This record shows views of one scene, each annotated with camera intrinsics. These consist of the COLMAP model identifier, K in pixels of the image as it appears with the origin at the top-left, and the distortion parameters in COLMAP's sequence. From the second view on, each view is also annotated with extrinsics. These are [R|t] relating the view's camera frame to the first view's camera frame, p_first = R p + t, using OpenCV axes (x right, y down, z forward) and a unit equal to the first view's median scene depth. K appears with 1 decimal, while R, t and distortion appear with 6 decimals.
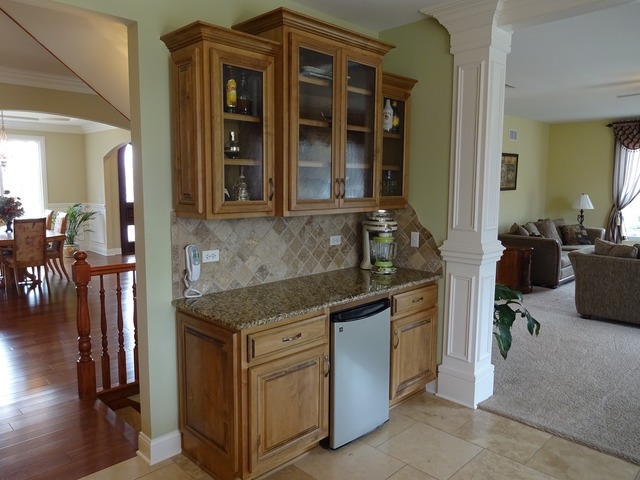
lens RADIAL K [[474.1, 0, 320.0], [0, 474.1, 240.0], [0, 0, 1]] dist [-0.004140, 0.001767]
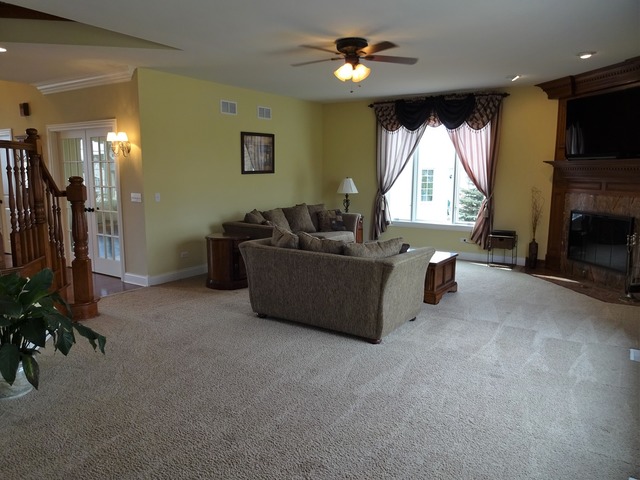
lens RADIAL K [[474.1, 0, 320.0], [0, 474.1, 240.0], [0, 0, 1]] dist [-0.004140, 0.001767]
pose [[0.979046, -0.028239, 0.201673, 0.313919], [0.022406, 0.999264, 0.031147, -0.002309], [-0.202404, -0.025975, 0.978958, 0.073925]]
